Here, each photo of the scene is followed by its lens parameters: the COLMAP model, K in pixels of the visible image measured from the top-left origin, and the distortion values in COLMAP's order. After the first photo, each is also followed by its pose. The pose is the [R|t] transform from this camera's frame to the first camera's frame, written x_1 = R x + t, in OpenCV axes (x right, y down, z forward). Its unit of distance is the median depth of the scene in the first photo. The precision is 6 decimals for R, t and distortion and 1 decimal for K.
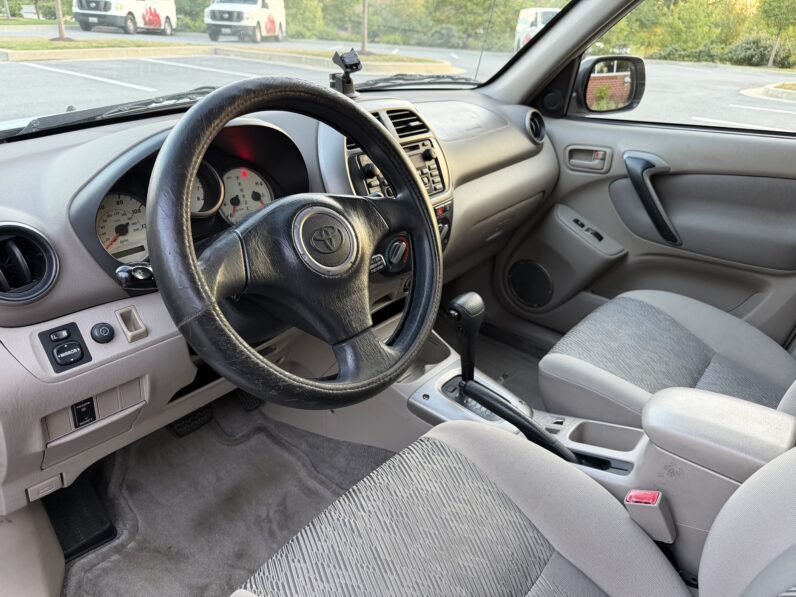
lens RADIAL K [[563.2, 0, 396.9], [0, 563.2, 302.7], [0, 0, 1]] dist [-0.004874, -0.010009]
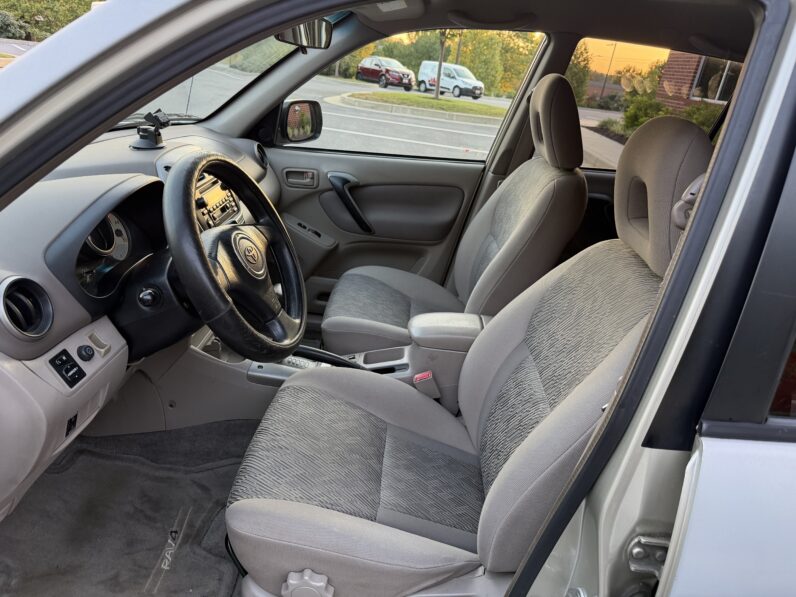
lens RADIAL K [[563.2, 0, 398.0], [0, 563.2, 298.5], [0, 0, 1]] dist [0.024856, -0.033808]
pose [[0.790259, -0.182592, 0.584937, -0.311854], [0.187693, 0.980819, 0.052592, -0.000814], [-0.583320, 0.068227, 0.809372, -0.203593]]
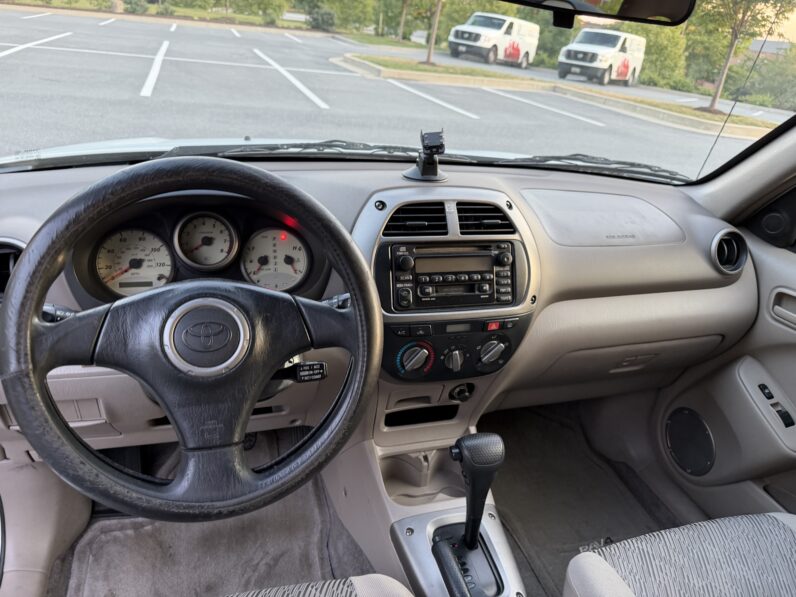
lens RADIAL K [[570.4, 0, 394.3], [0, 570.4, 298.2], [0, 0, 1]] dist [-0.003605, -0.008763]
pose [[0.840828, 0.279738, -0.463417, 0.229577], [-0.310500, 0.950517, 0.010399, -0.115569], [0.443395, 0.135147, 0.886079, 0.125313]]
